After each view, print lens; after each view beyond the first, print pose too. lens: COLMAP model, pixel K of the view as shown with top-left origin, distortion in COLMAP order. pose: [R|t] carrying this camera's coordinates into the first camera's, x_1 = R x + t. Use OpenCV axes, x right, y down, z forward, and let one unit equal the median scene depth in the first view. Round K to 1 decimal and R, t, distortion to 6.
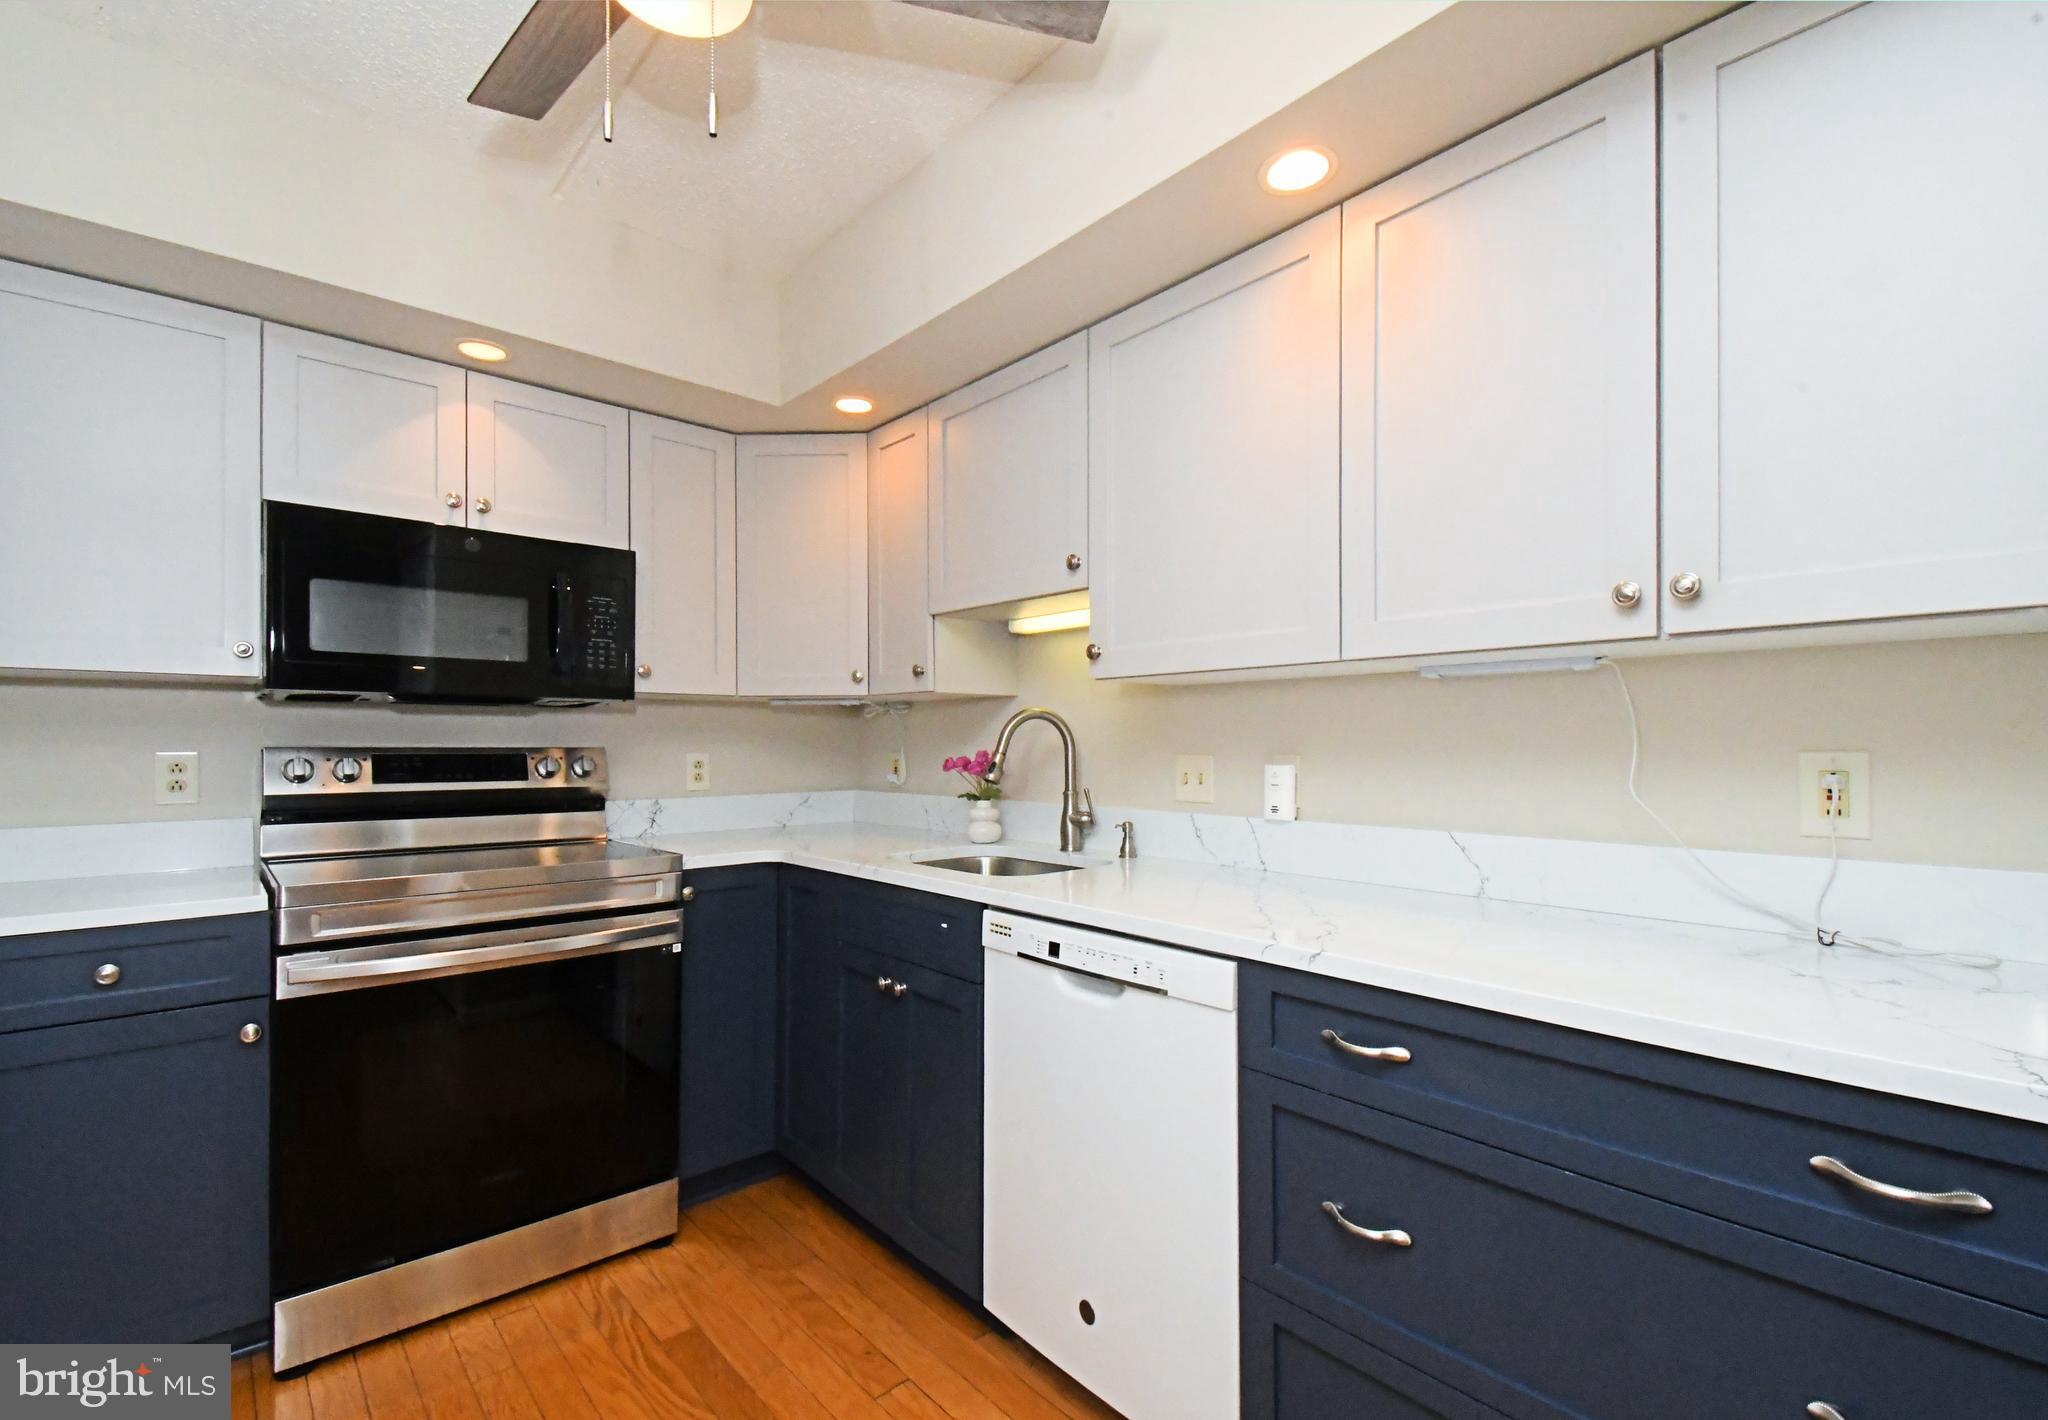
lens RADIAL K [[912.7, 0, 1033.5], [0, 912.7, 732.3], [0, 0, 1]] dist [0.031499, -0.026567]
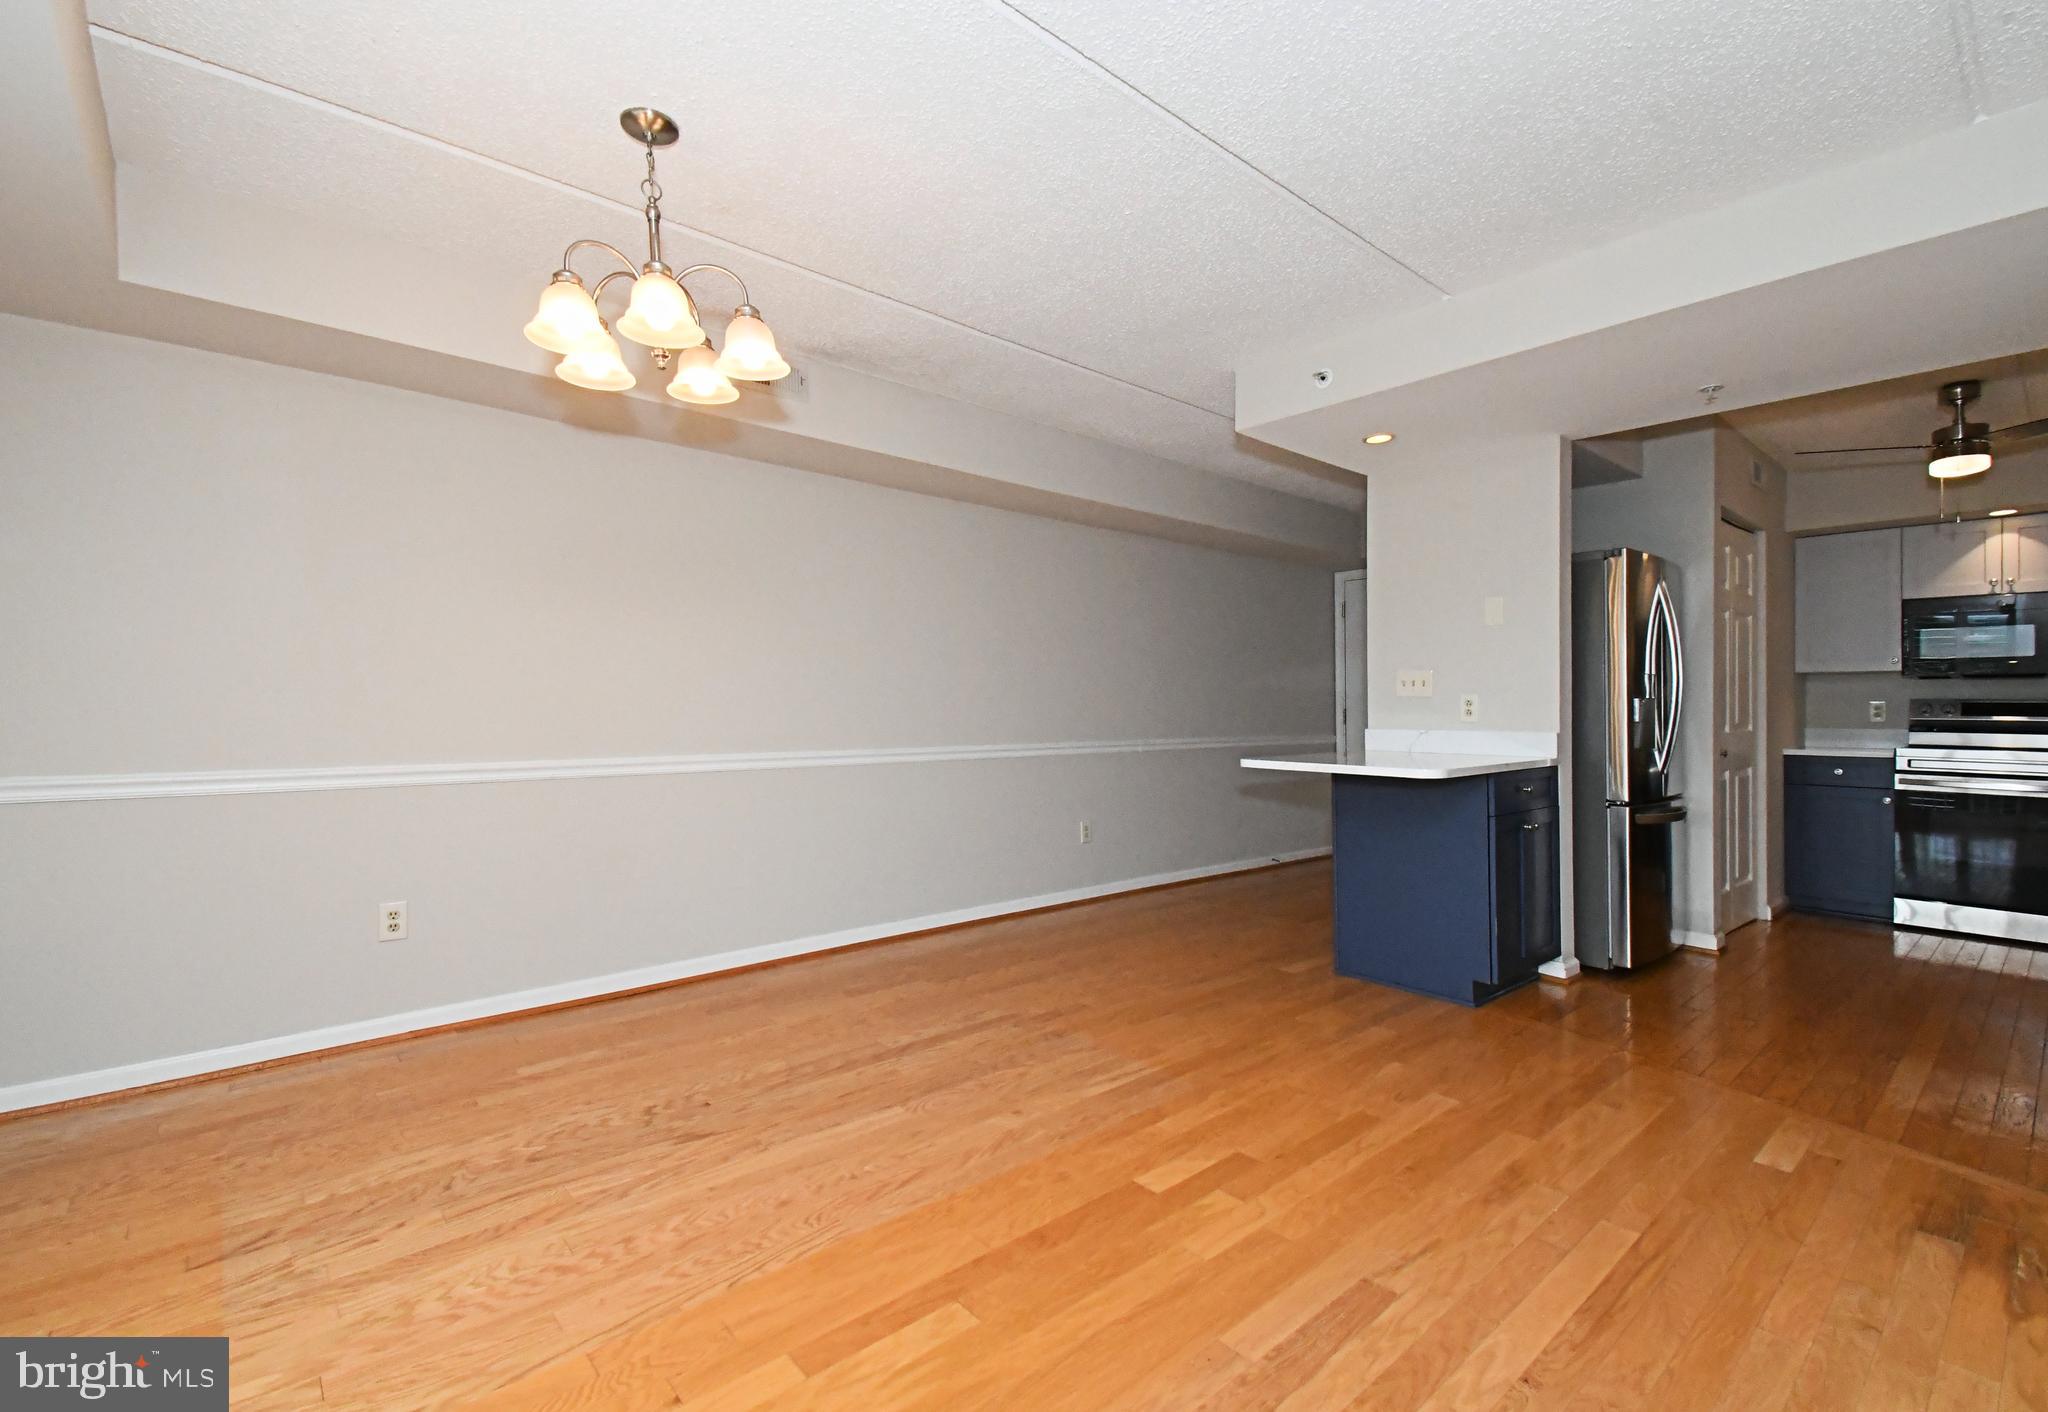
lens RADIAL K [[932.7, 0, 1033.9], [0, 932.7, 705.7], [0, 0, 1]] dist [0.002308, -0.000347]
pose [[-0.000143, -0.005036, -0.999987, 1.485275], [0.010692, 0.999930, -0.005037, 0.021098], [0.999943, -0.010693, -0.000089, -1.184928]]
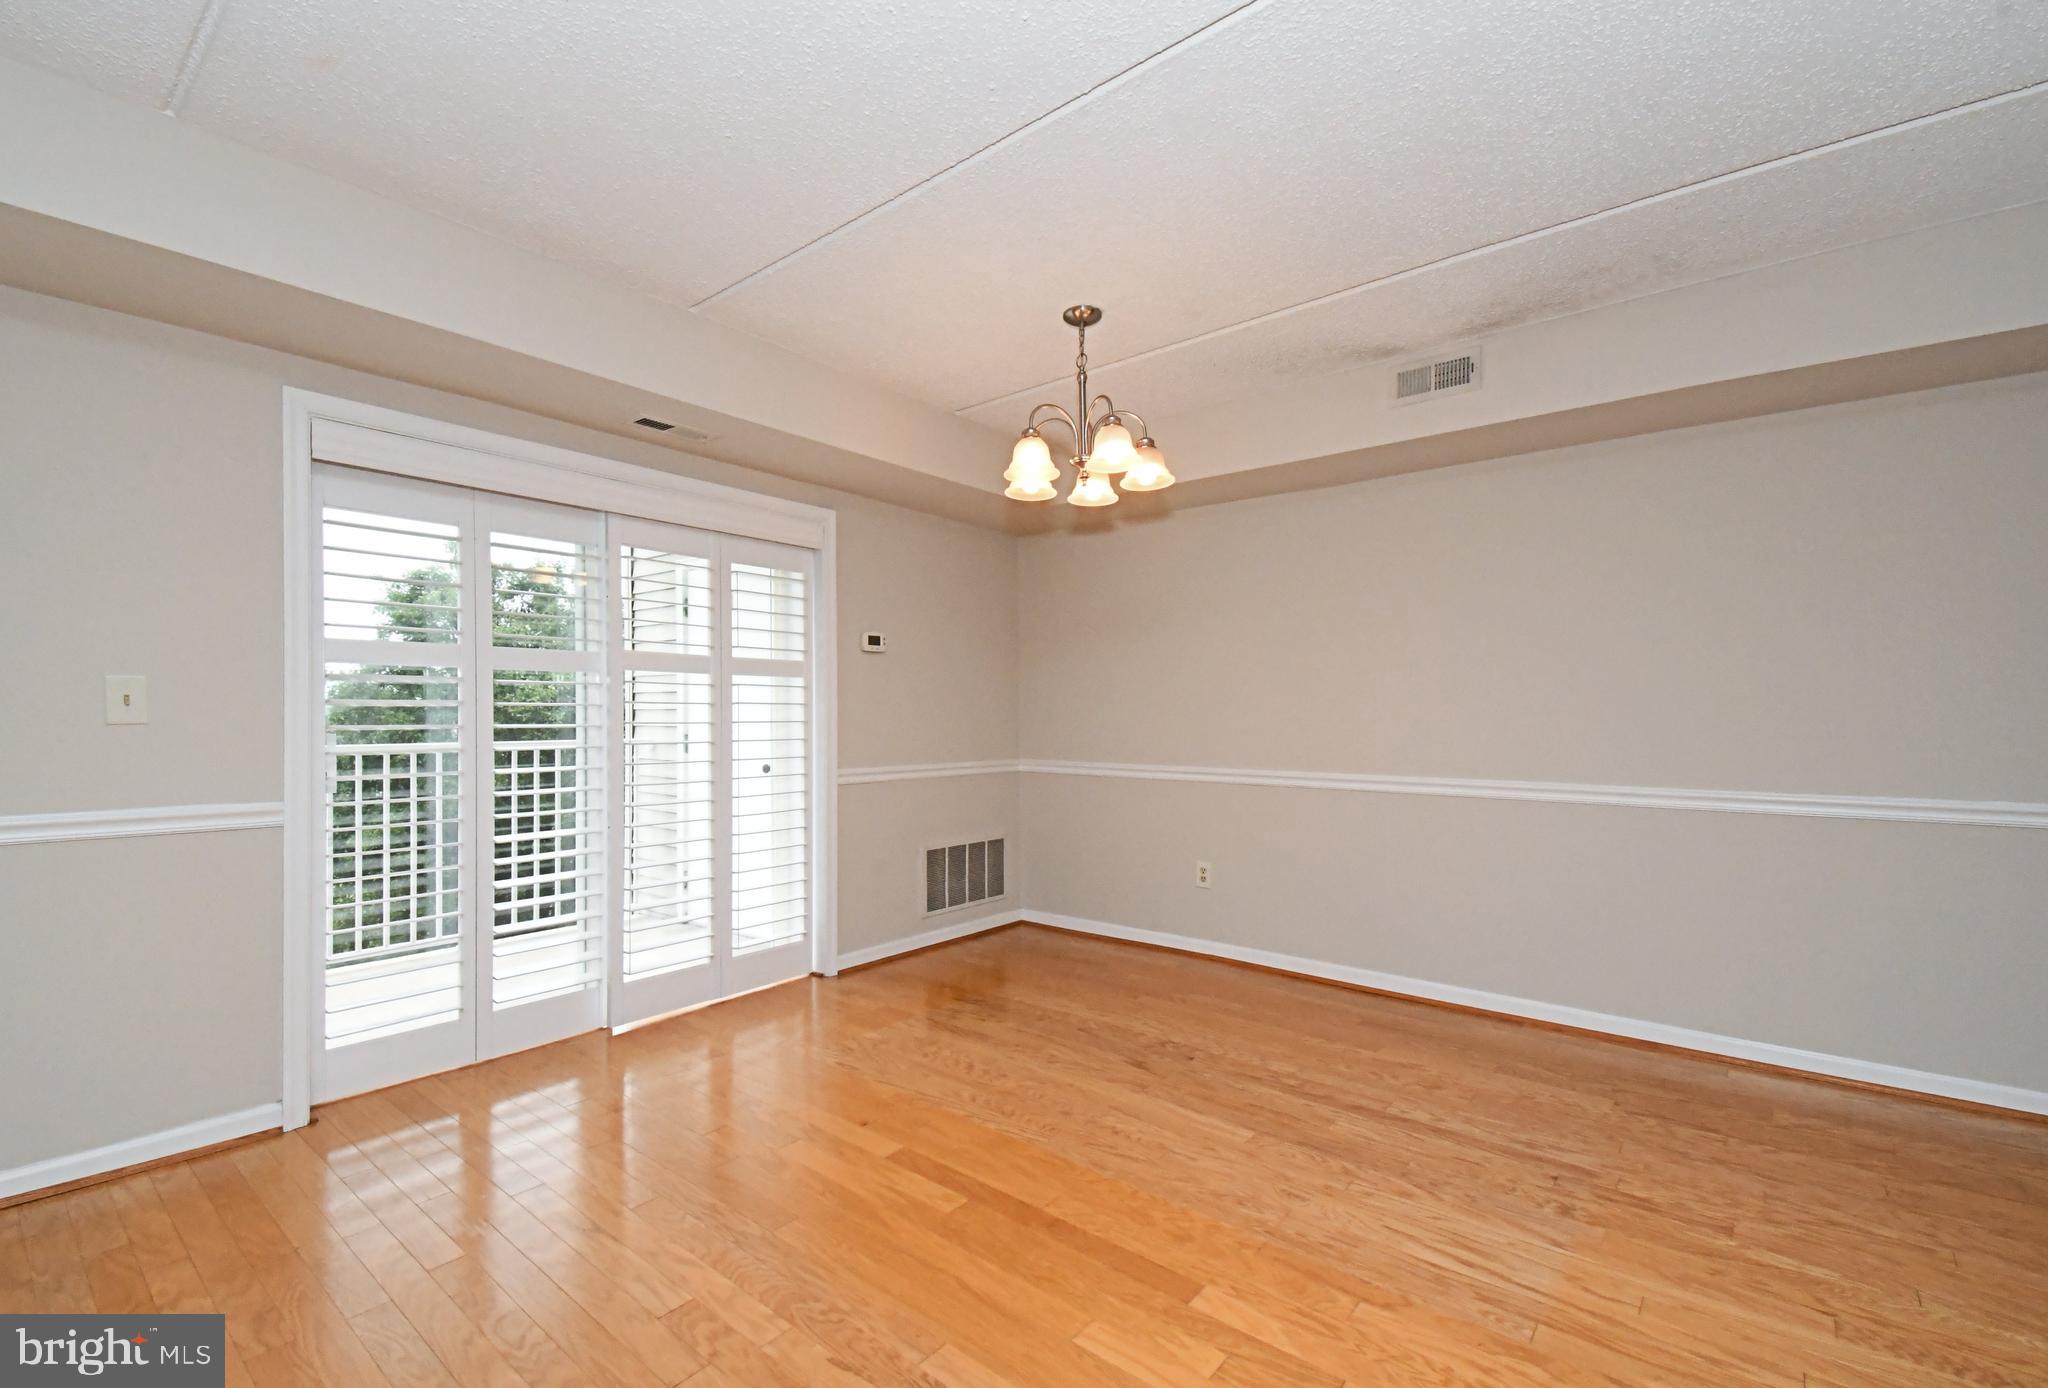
lens RADIAL K [[887.4, 0, 984.5], [0, 887.4, 726.7], [0, 0, 1]] dist [-0.000586, -0.000359]
pose [[-0.990729, -0.011862, -0.135334, 0.859388], [-0.012895, 0.999894, 0.006756, -0.000117], [0.135240, 0.008439, -0.990777, -0.361300]]
